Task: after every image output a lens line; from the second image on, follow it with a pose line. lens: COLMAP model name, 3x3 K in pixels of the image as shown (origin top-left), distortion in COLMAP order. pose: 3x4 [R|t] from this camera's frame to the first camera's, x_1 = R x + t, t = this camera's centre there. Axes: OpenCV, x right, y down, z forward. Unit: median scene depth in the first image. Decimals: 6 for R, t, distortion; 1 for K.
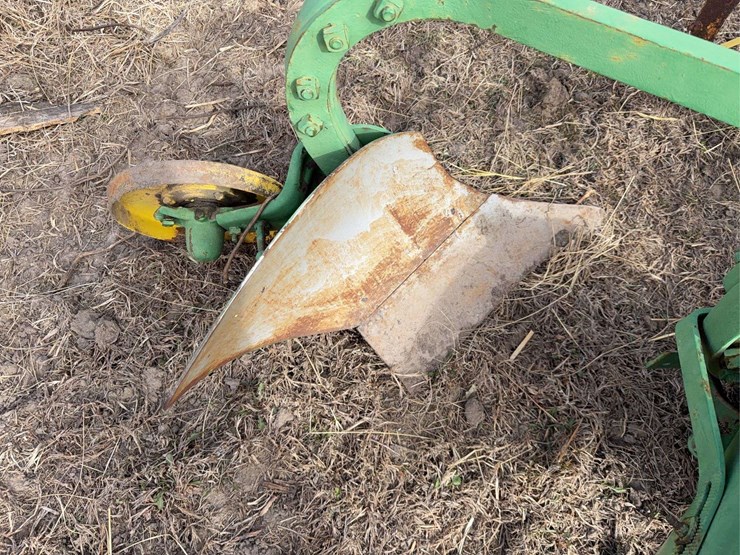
lens RADIAL K [[531.5, 0, 370.0], [0, 531.5, 277.5], [0, 0, 1]] dist [0.102611, -0.140136]
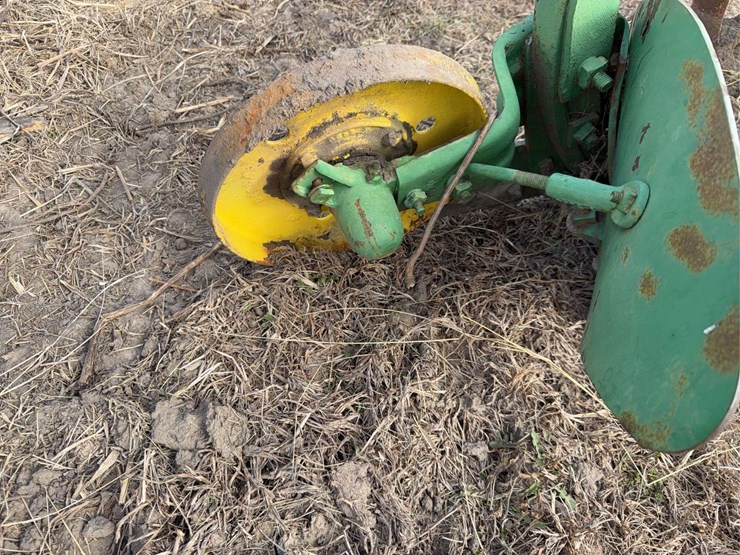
lens RADIAL K [[531.5, 0, 370.0], [0, 531.5, 277.5], [0, 0, 1]] dist [0.102611, -0.140136]
pose [[0.925020, -0.193476, 0.326963, -0.505323], [0.257899, 0.951724, -0.166459, 0.086878], [-0.278973, 0.238302, 0.930262, 0.452693]]
